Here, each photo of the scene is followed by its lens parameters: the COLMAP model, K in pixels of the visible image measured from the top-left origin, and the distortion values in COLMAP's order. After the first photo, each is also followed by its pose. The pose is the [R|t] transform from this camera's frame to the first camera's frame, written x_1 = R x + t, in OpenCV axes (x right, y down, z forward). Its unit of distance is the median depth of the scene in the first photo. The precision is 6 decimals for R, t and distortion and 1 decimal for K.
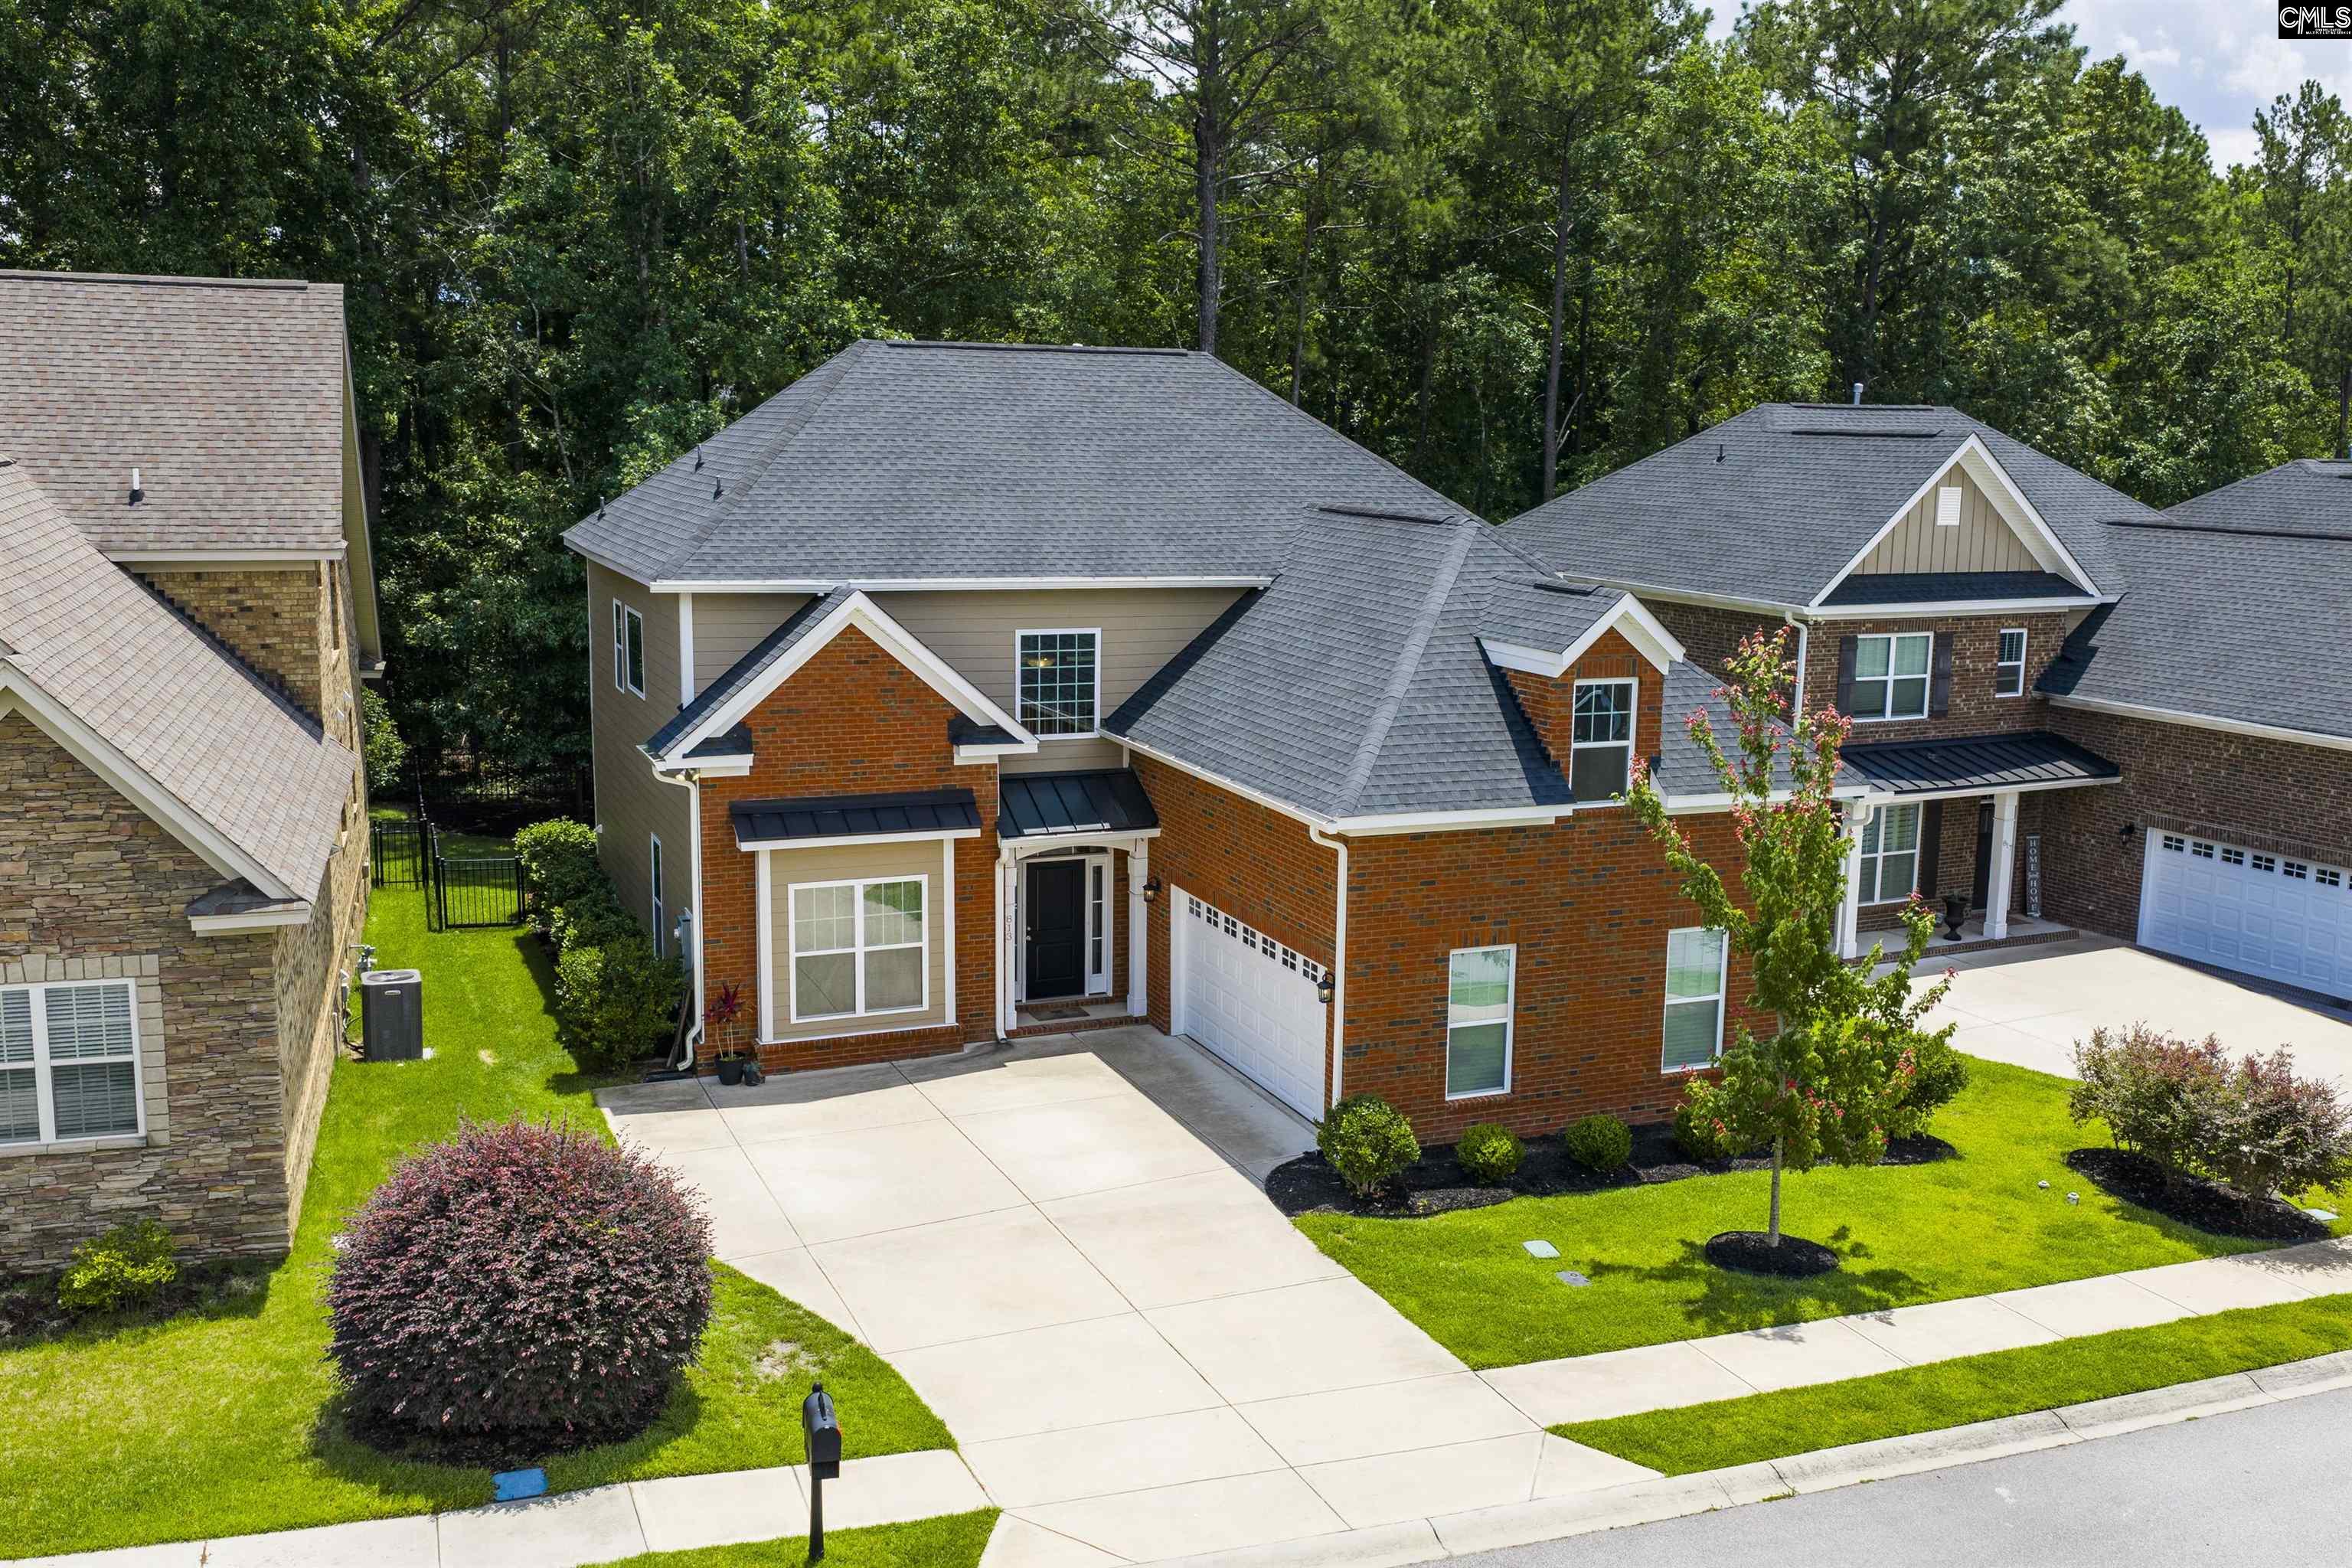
lens RADIAL K [[2130.5, 0, 1241.2], [0, 2130.5, 798.4], [0, 0, 1]] dist [0.010814, -0.021347]
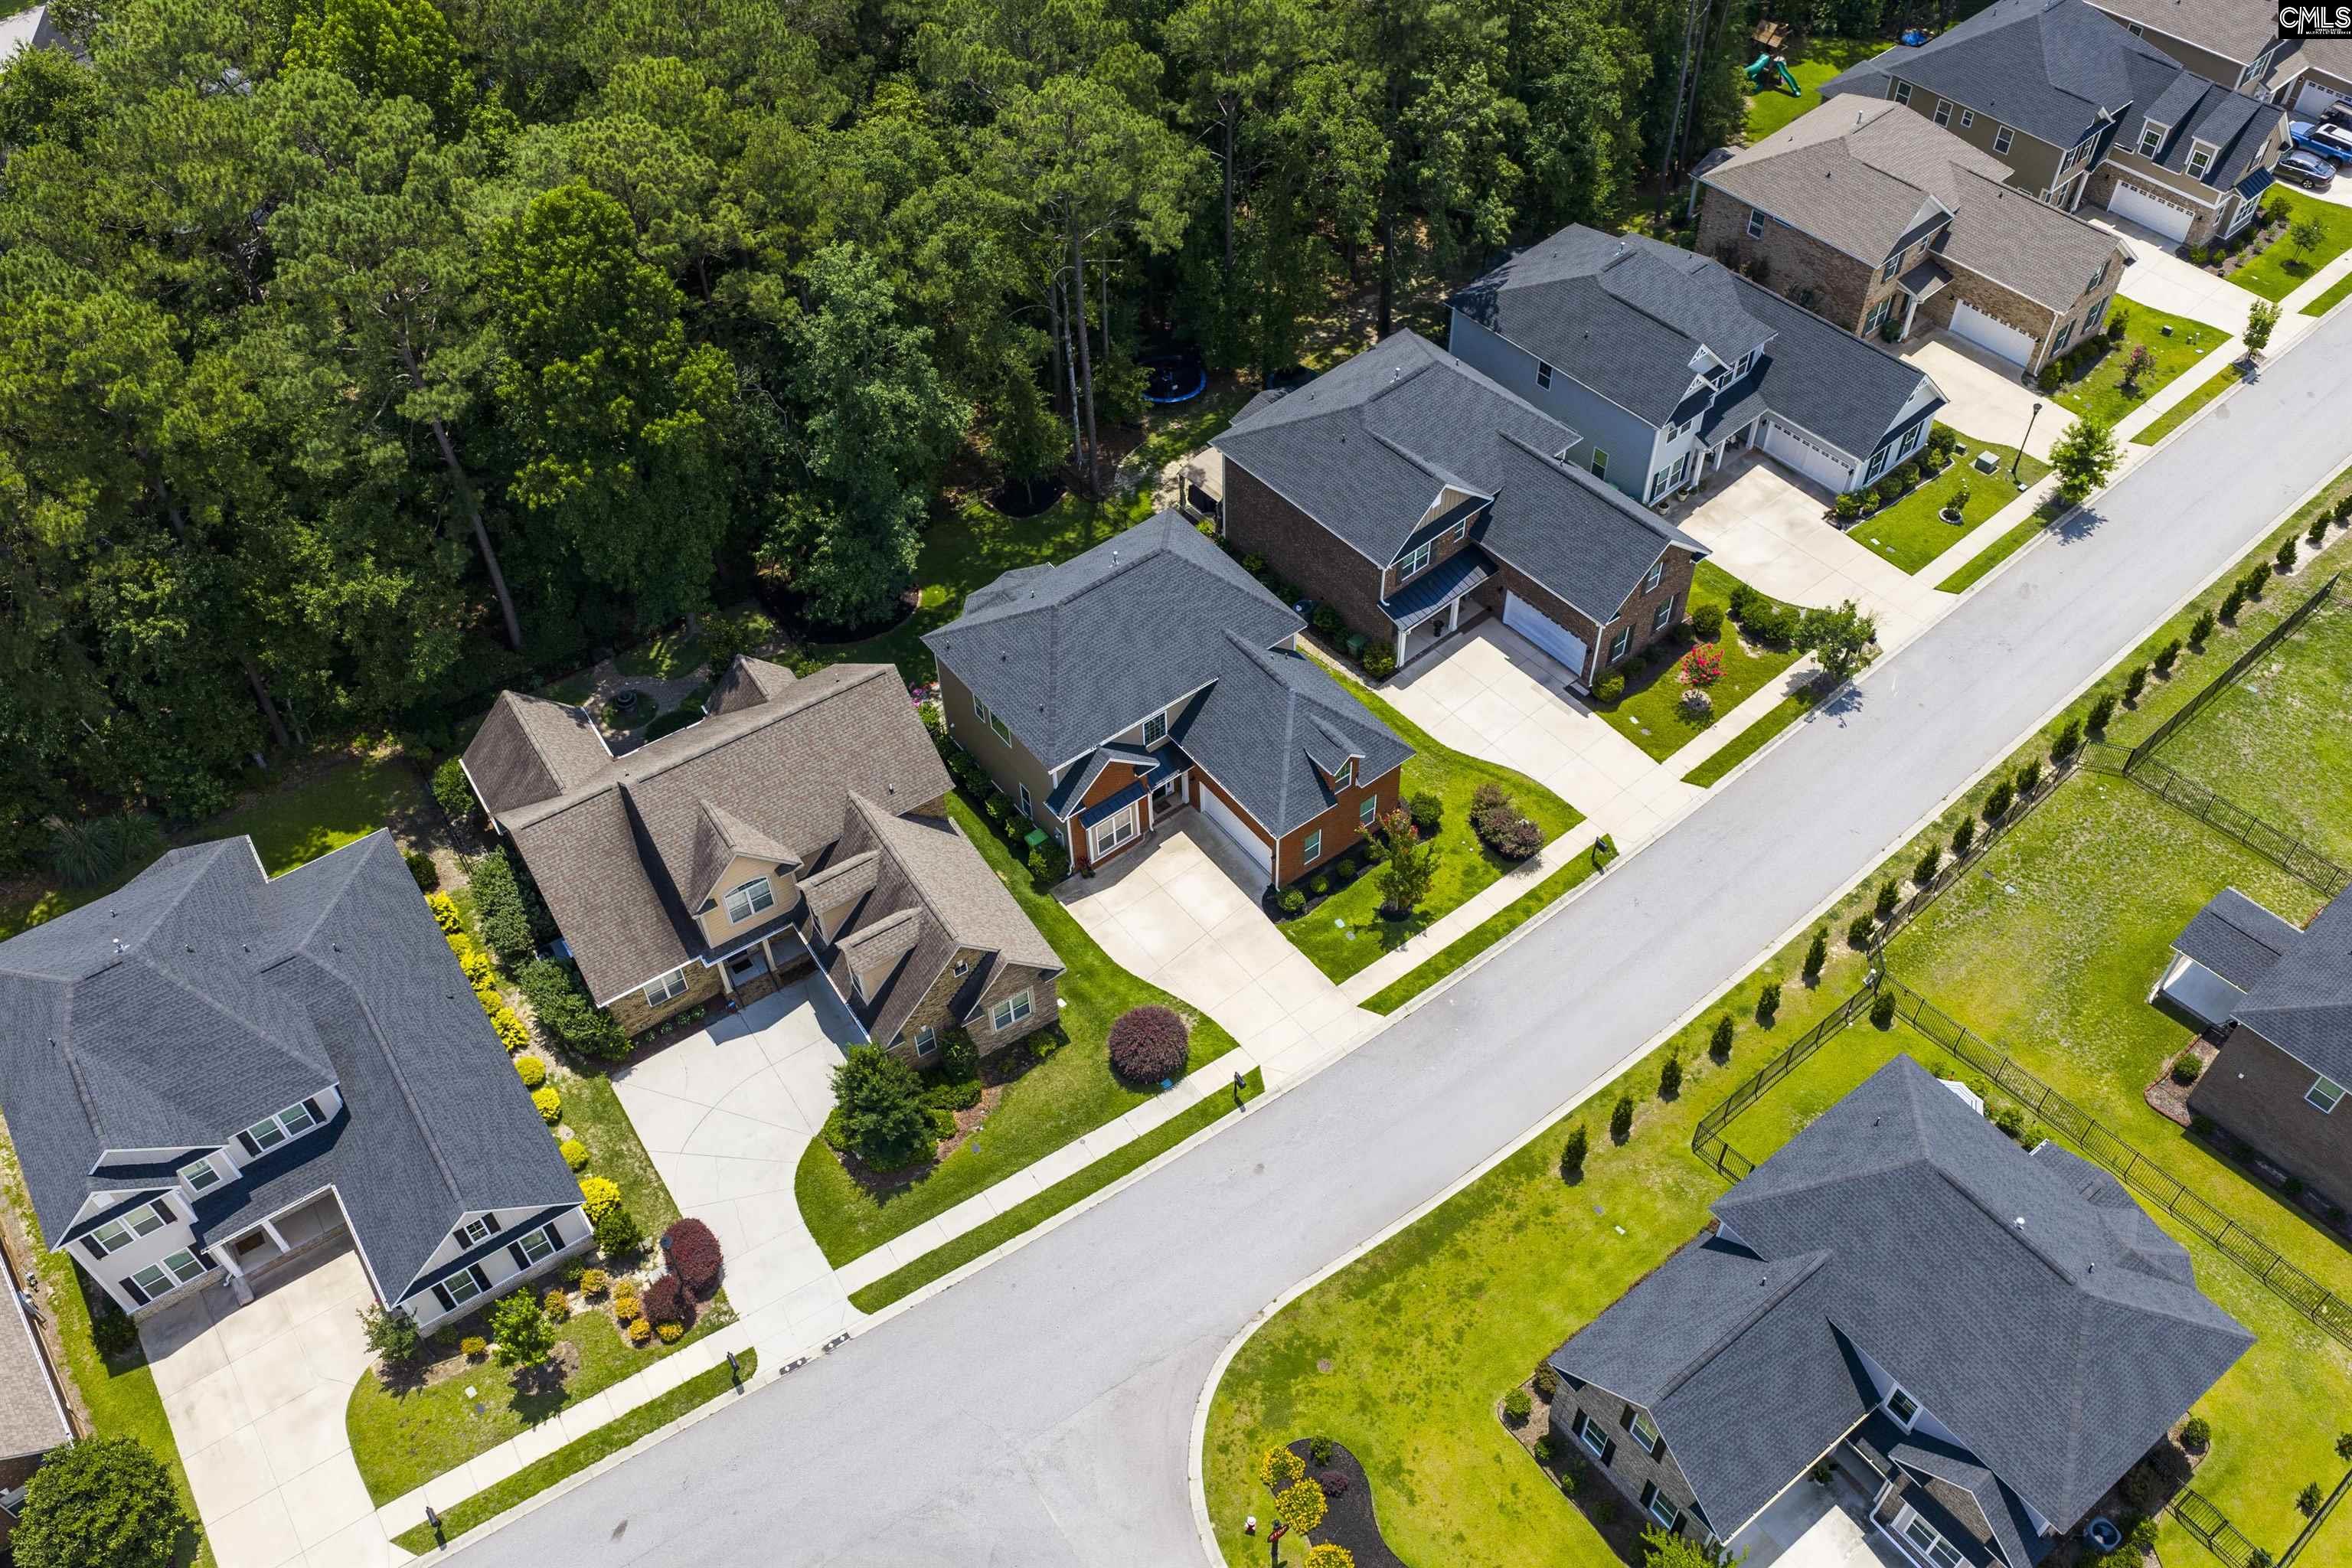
lens RADIAL K [[1916.9, 0, 1167.7], [0, 1916.9, 776.5], [0, 0, 1]] dist [0.014608, -0.034470]
pose [[0.972198, -0.200997, 0.120129, -0.477760], [0.081067, 0.770206, 0.632623, -2.006201], [-0.219680, -0.605296, 0.765087, -1.303112]]
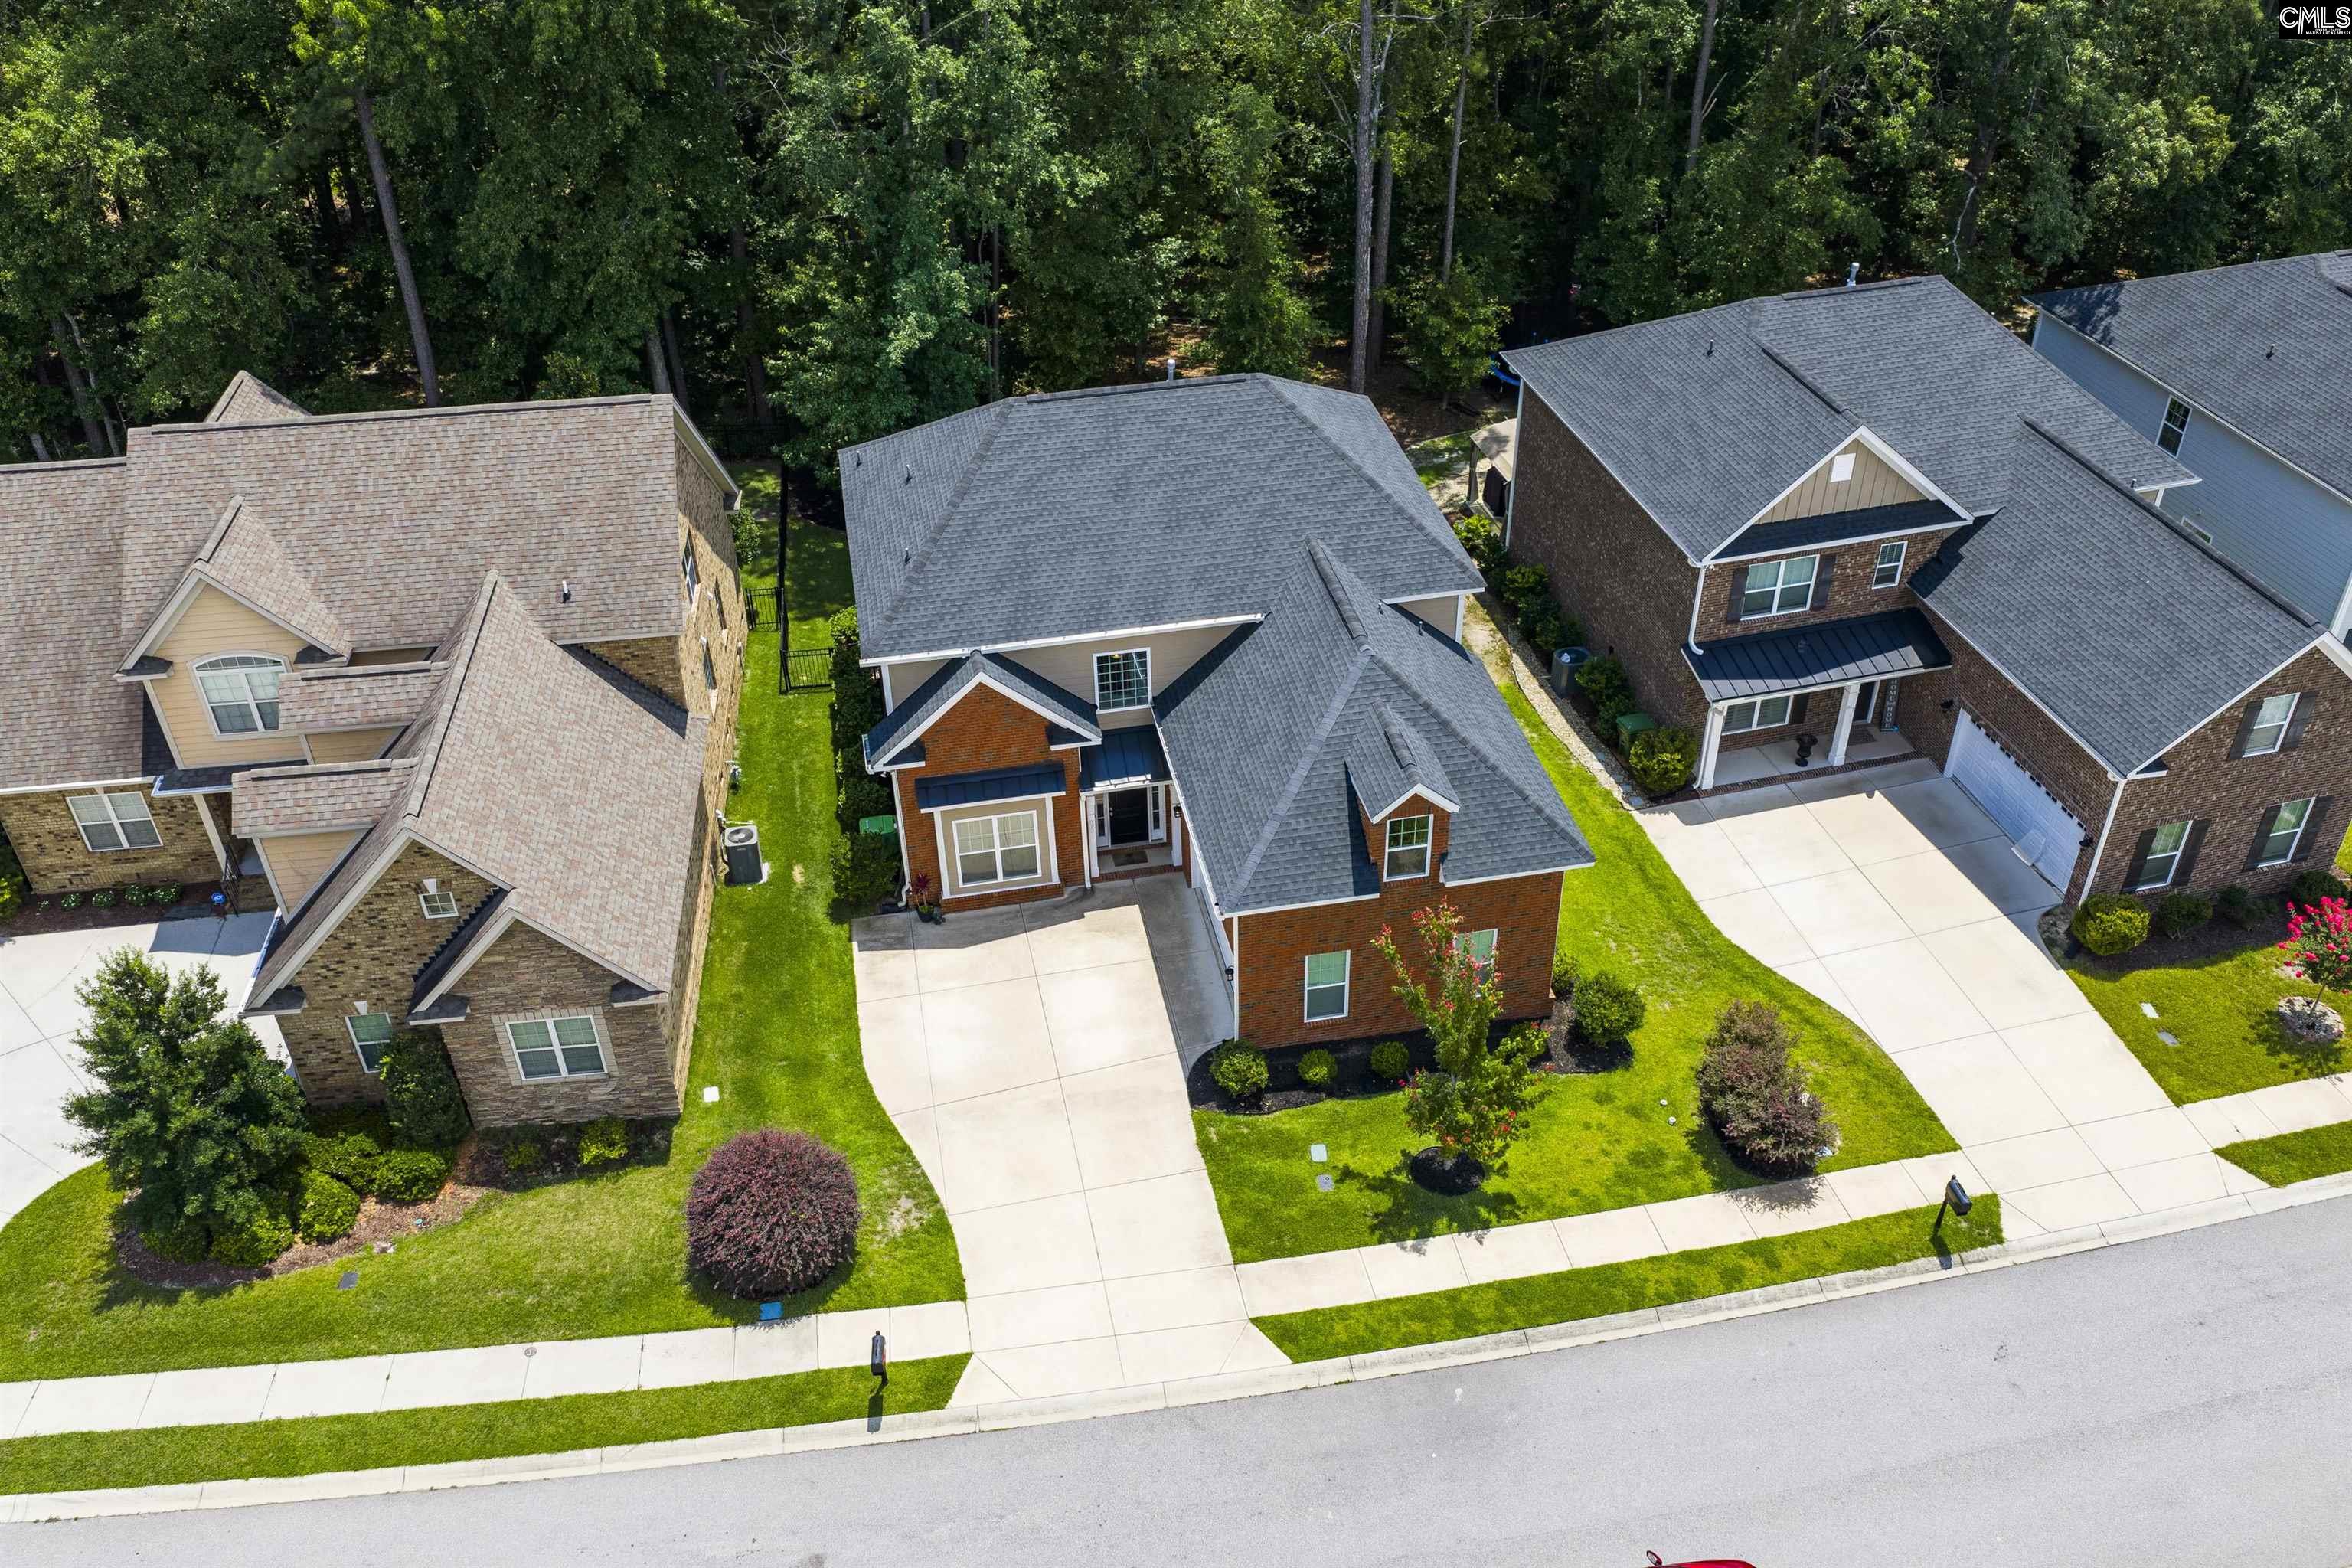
lens RADIAL K [[1916.9, 0, 1185.2], [0, 1916.9, 780.2], [0, 0, 1]] dist [0.014608, -0.034470]
pose [[0.973254, 0.102886, -0.205403, 0.297904], [-0.000451, 0.894959, 0.446147, -0.720951], [0.229730, -0.434122, 0.871069, -0.285348]]
